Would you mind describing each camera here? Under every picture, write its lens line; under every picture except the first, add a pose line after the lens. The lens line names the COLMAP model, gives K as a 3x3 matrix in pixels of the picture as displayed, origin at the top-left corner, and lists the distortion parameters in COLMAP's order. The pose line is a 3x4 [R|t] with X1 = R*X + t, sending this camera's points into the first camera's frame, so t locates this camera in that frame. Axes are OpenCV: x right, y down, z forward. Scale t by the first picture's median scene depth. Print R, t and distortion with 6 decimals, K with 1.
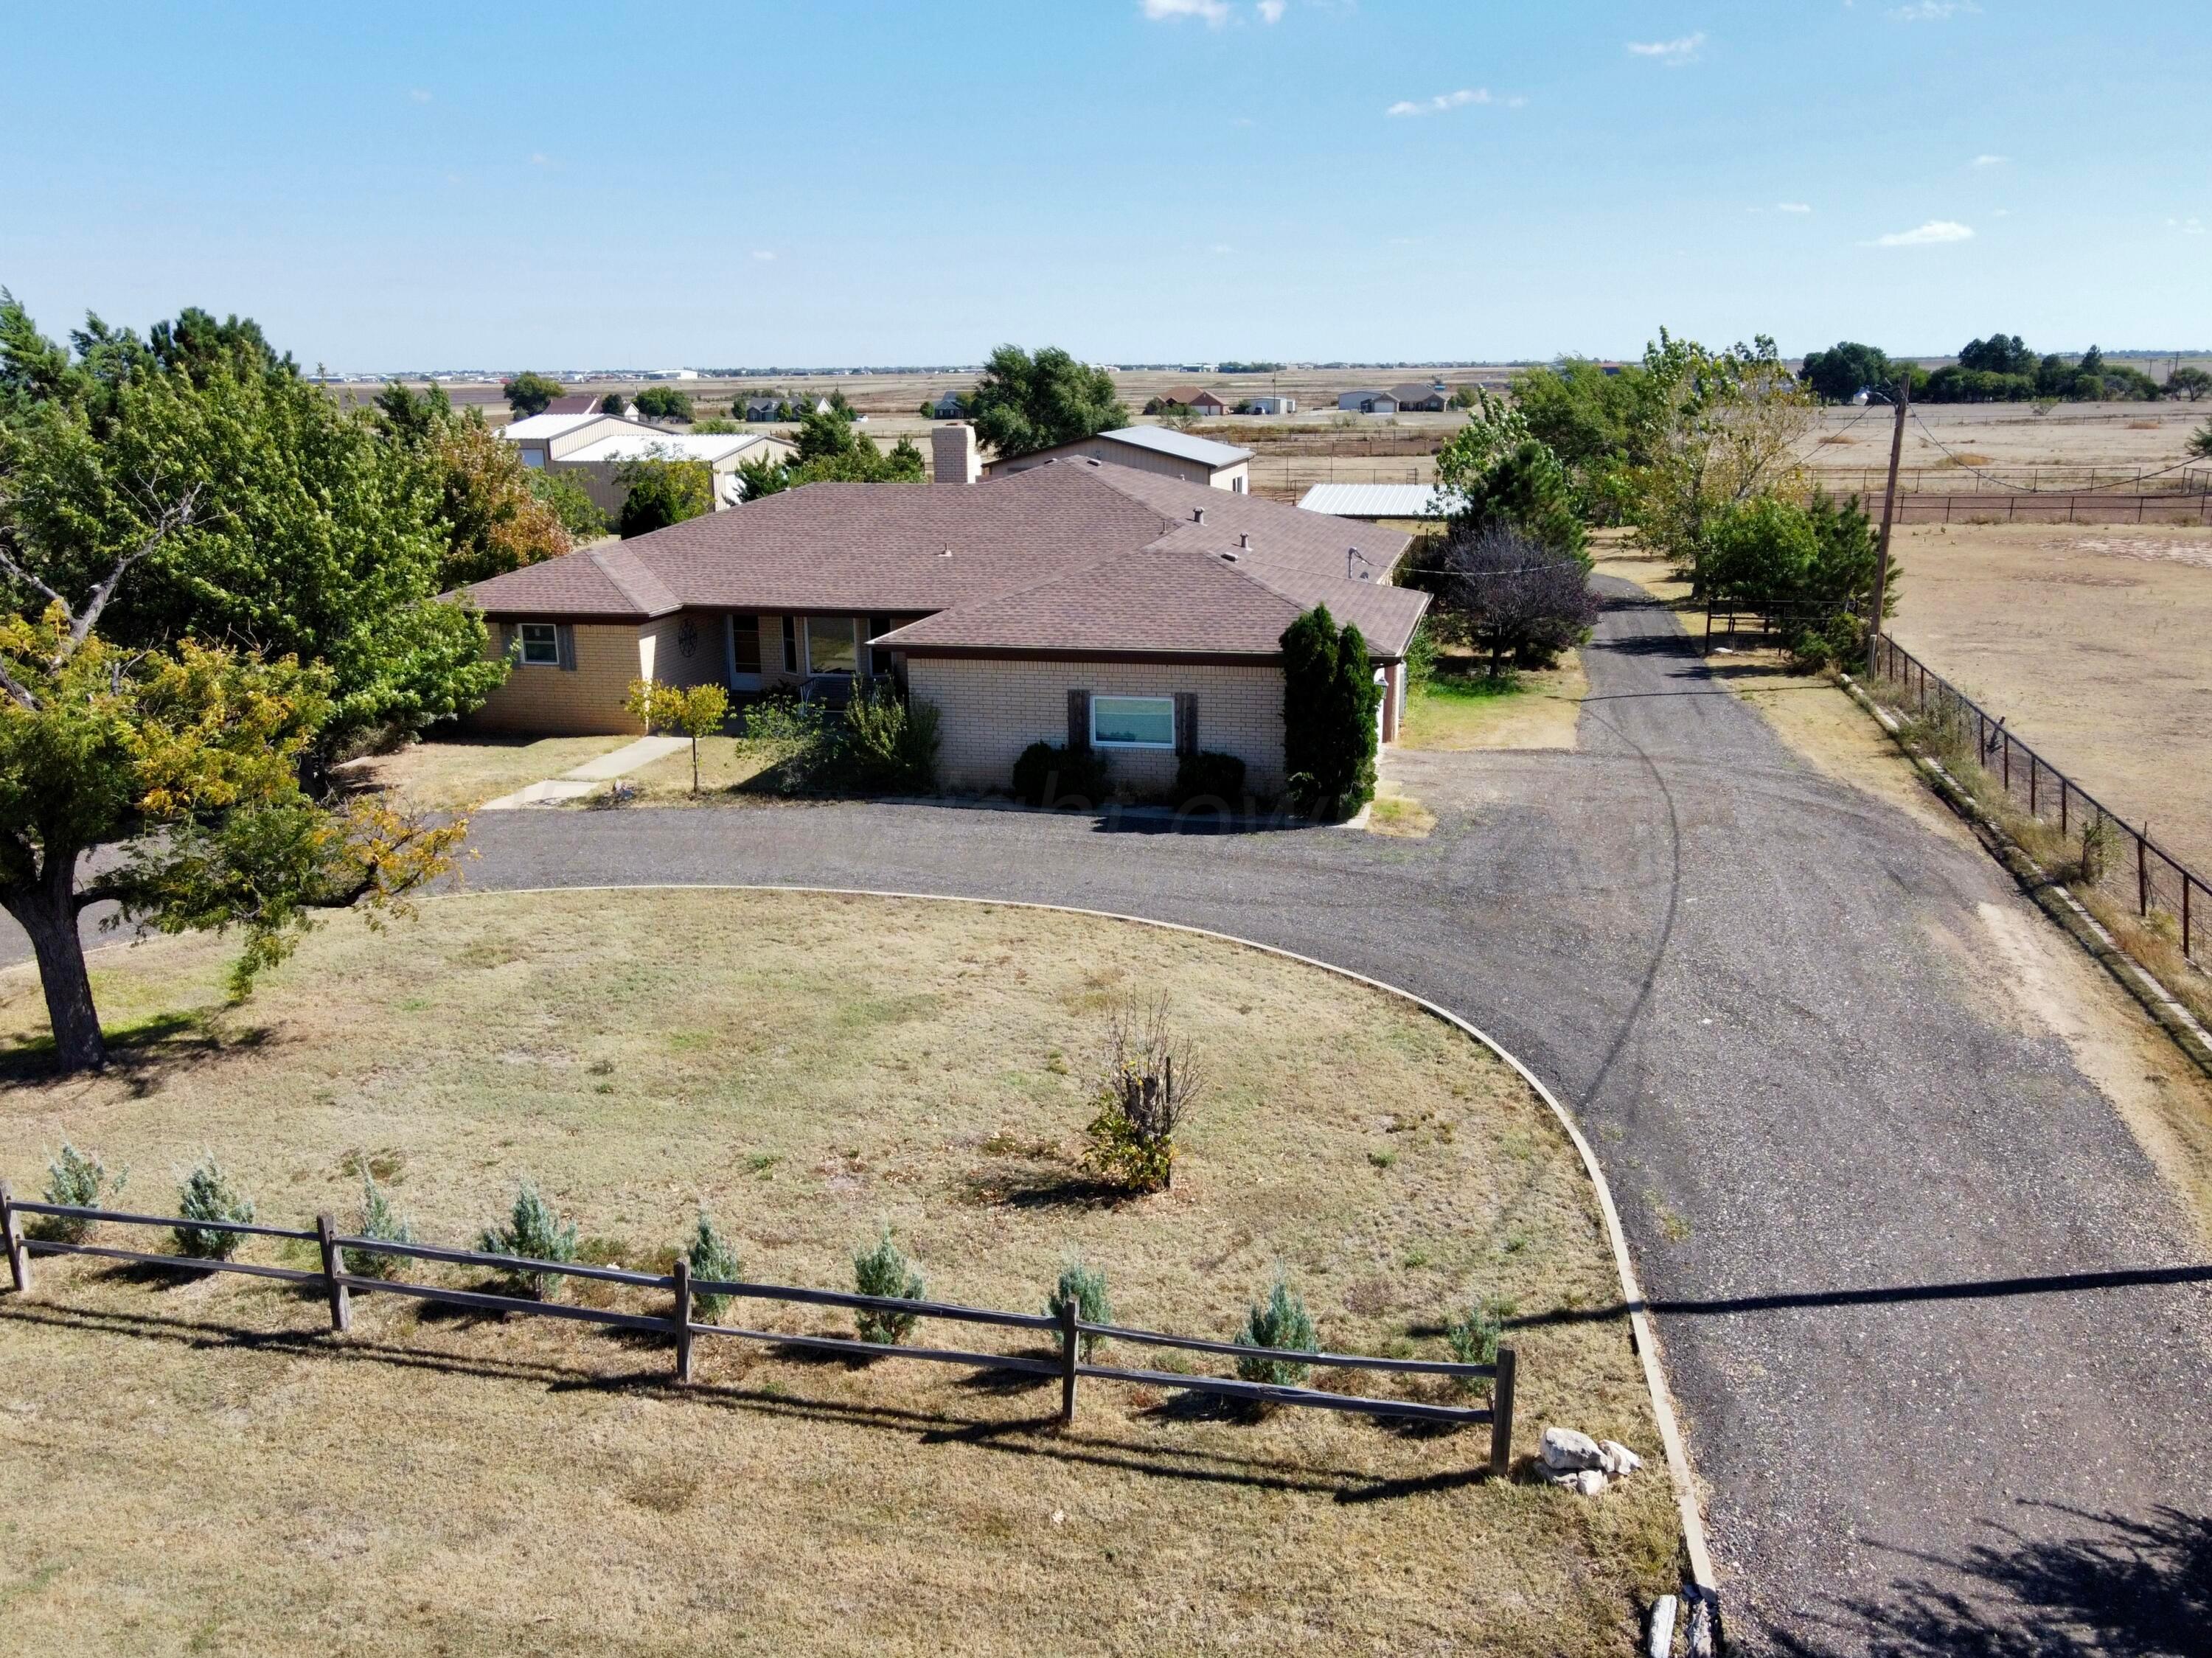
lens RADIAL K [[1765.1, 0, 1106.0], [0, 1765.1, 829.0], [0, 0, 1]] dist [0.002220, 0.016848]
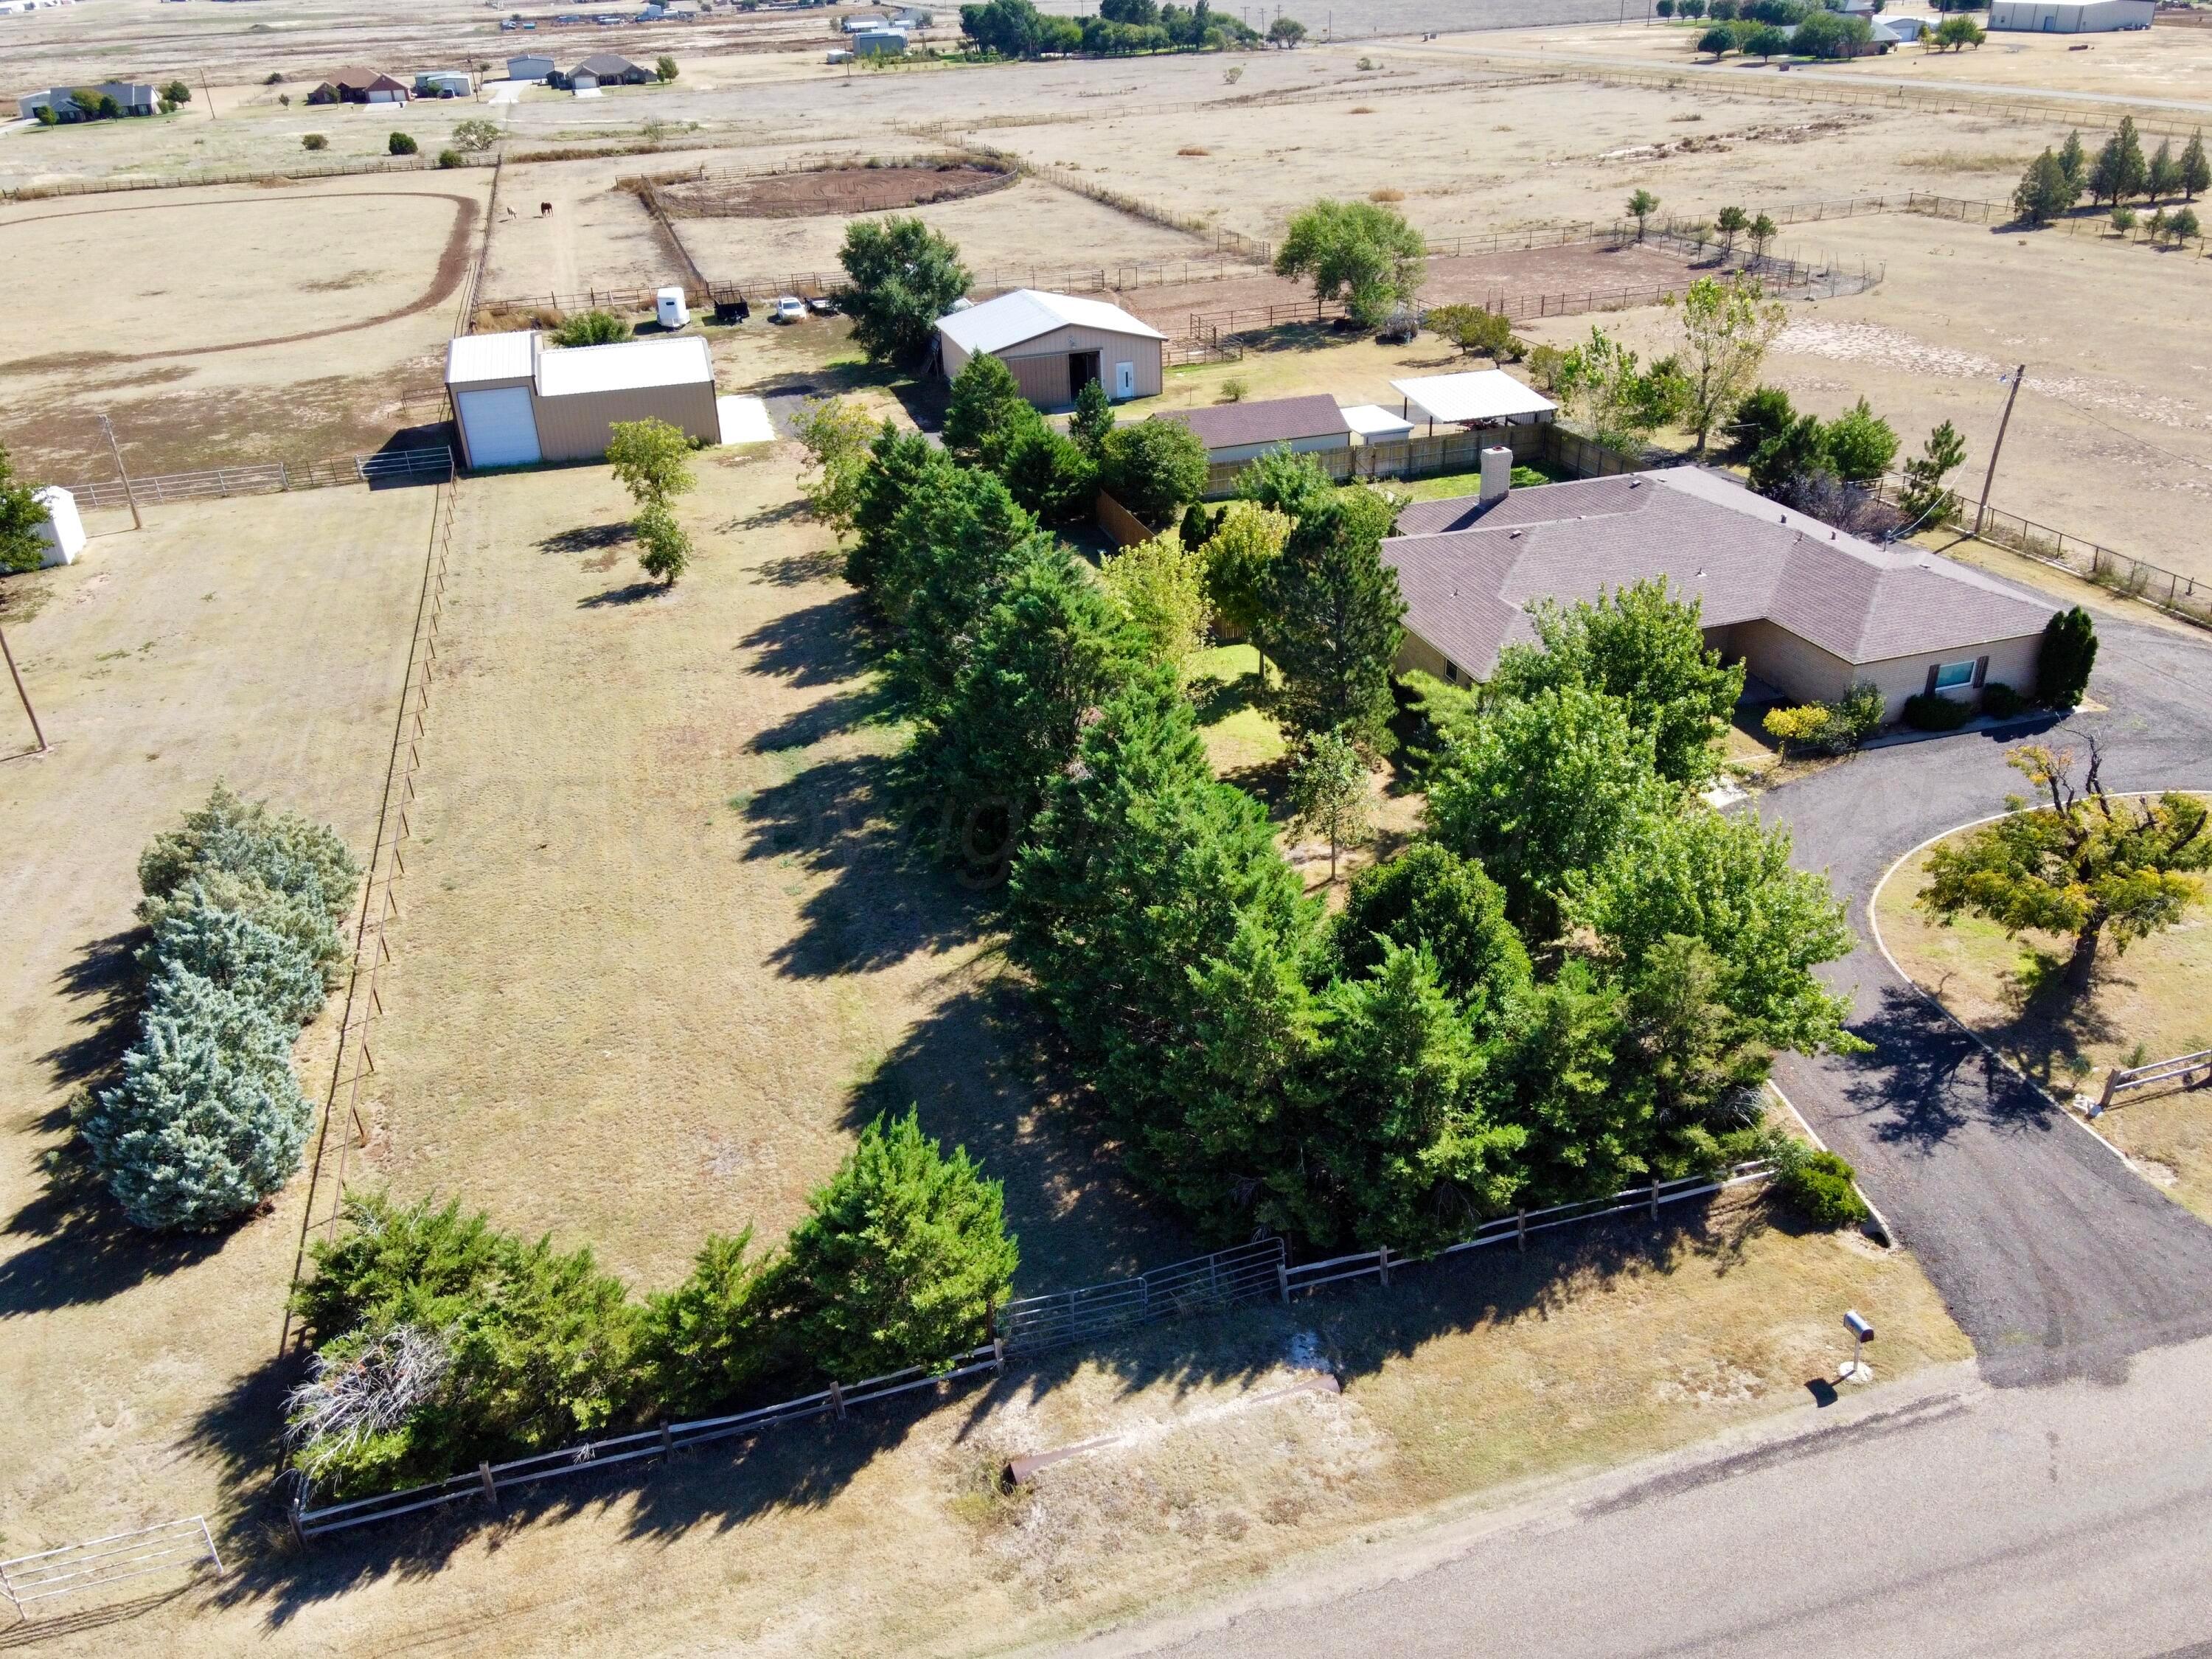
lens RADIAL K [[1698.4, 0, 1101.0], [0, 1698.4, 828.9], [0, 0, 1]] dist [0.011299, 0.009066]
pose [[0.863417, -0.252424, 0.436799, -2.390813], [0.154152, 0.956417, 0.247998, -0.736726], [-0.480363, -0.146792, 0.864699, -0.242656]]
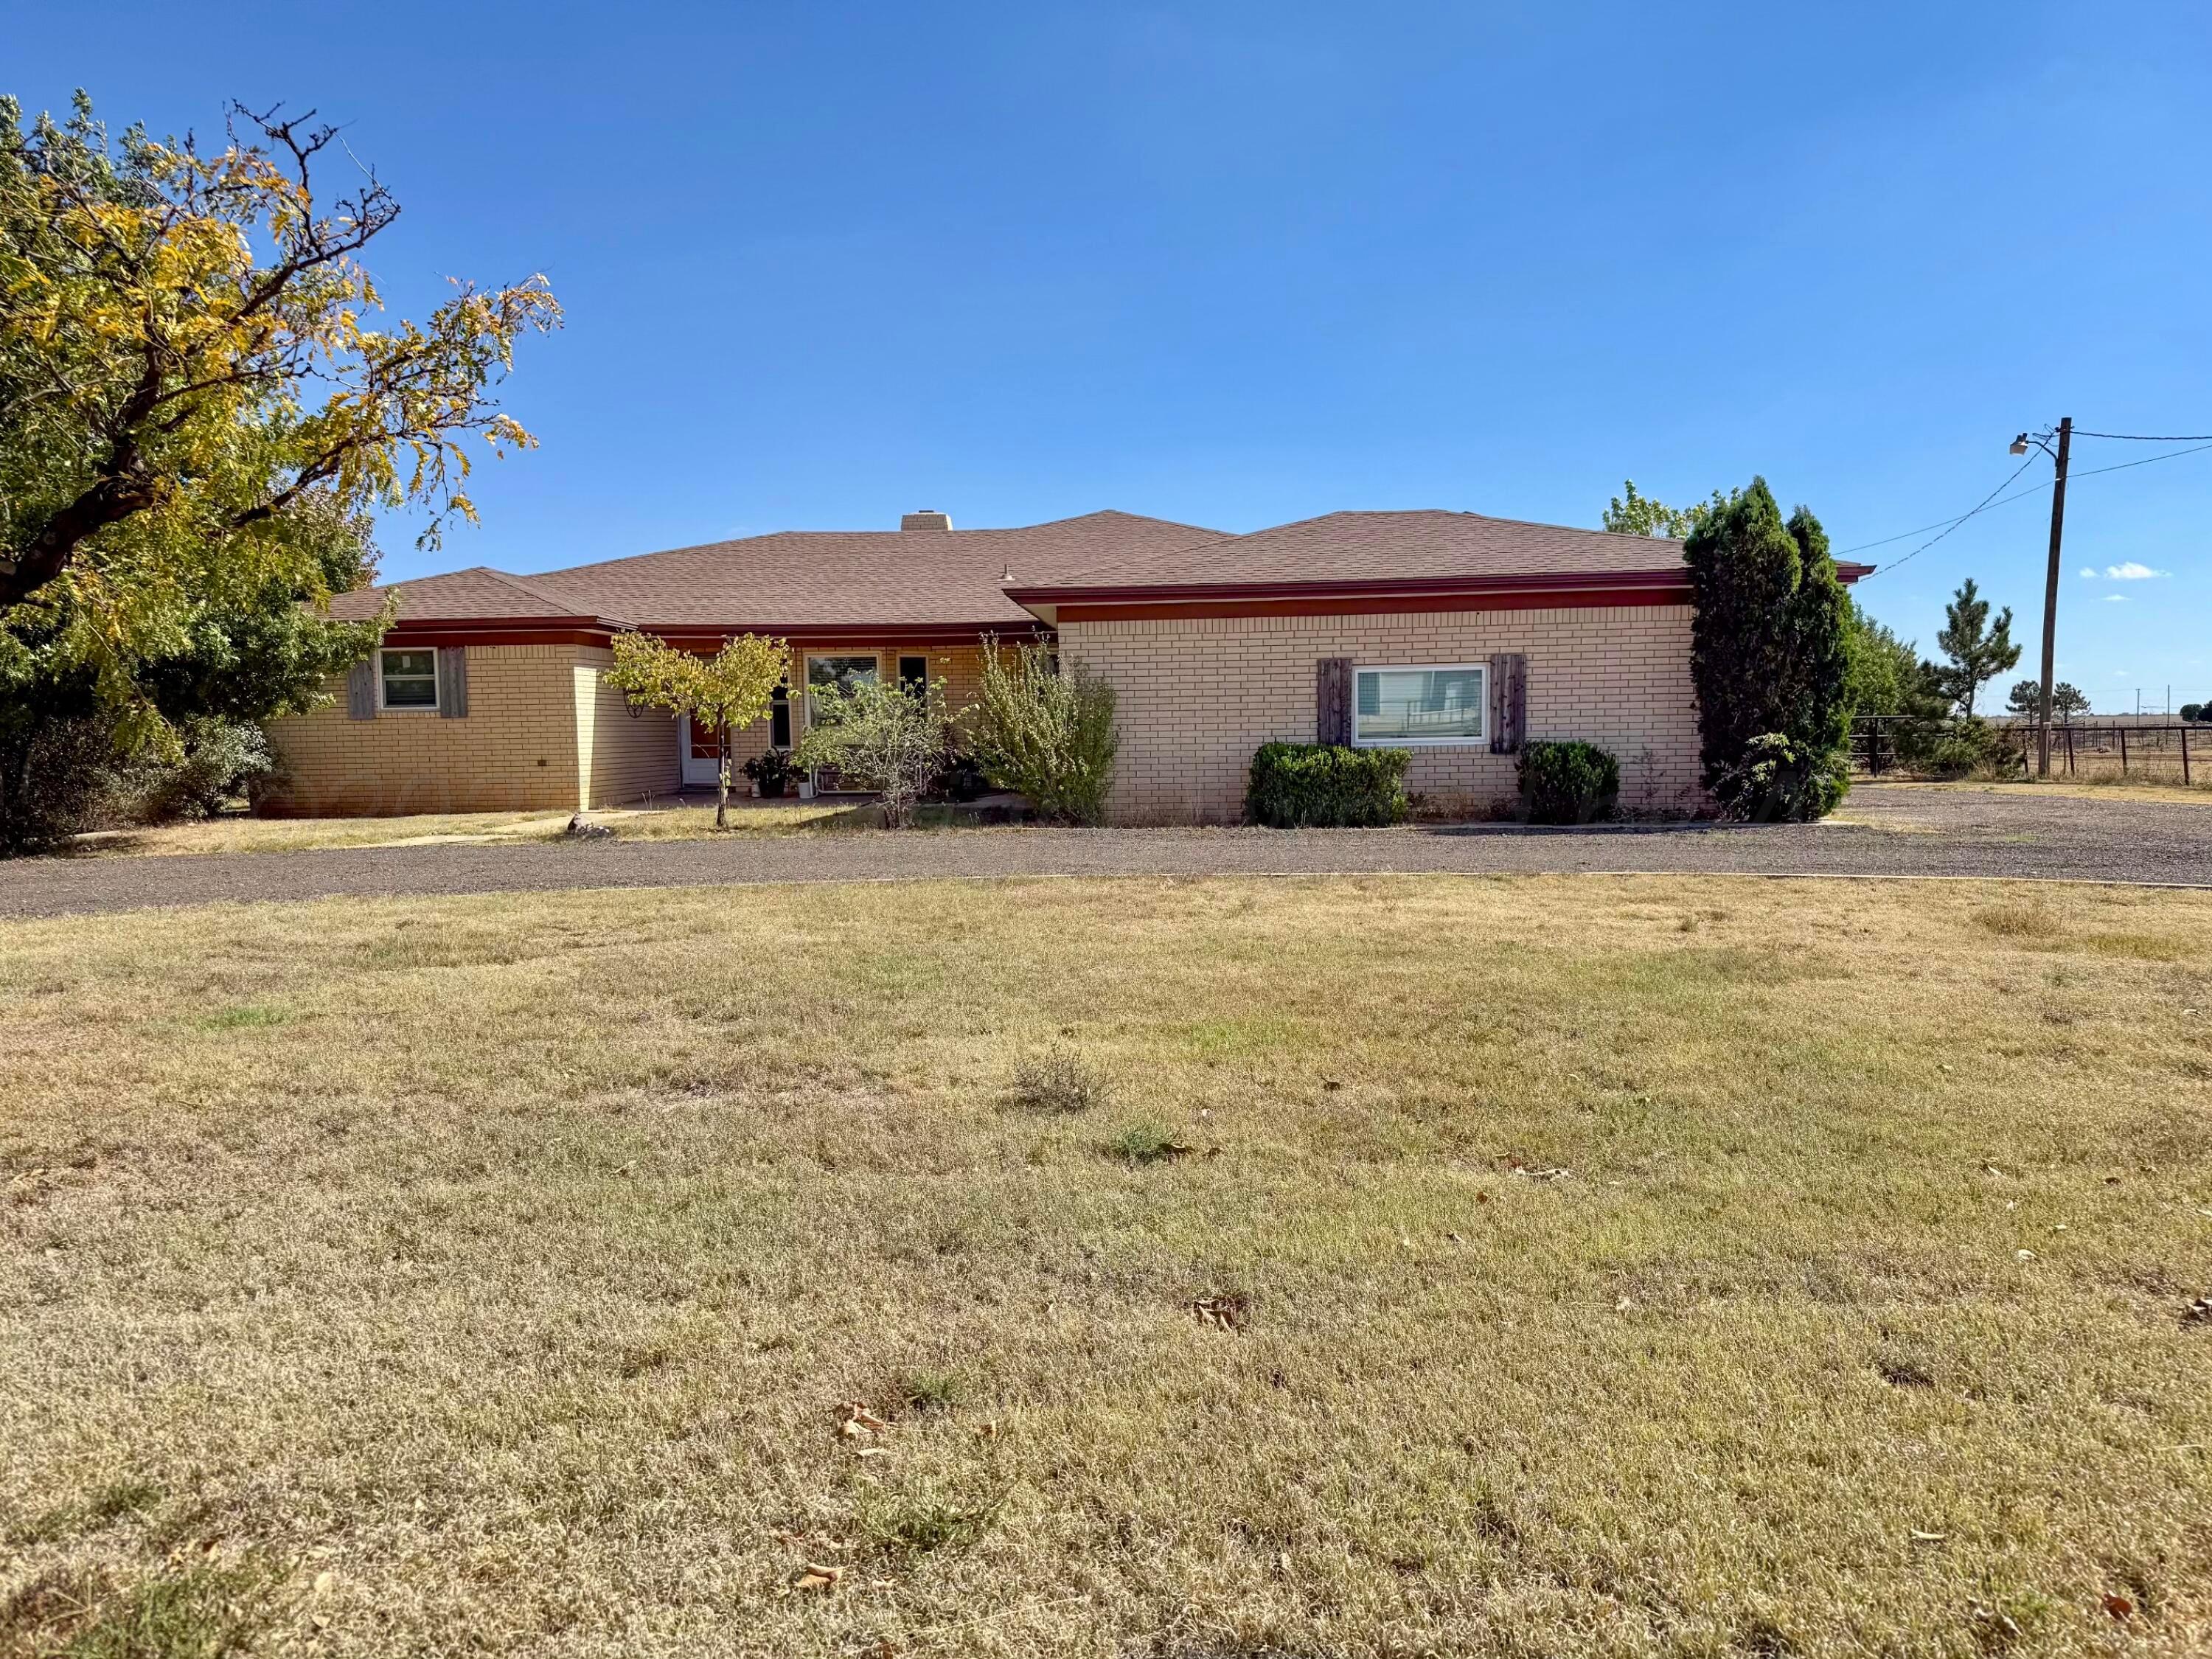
lens RADIAL K [[1545.3, 0, 1108.2], [0, 1545.3, 836.6], [0, 0, 1]] dist [0.081327, -0.104480]
pose [[0.984933, -0.015455, 0.172247, -0.289556], [0.048141, 0.981133, -0.187246, 0.129032], [-0.166103, 0.192717, 0.967094, 0.708835]]
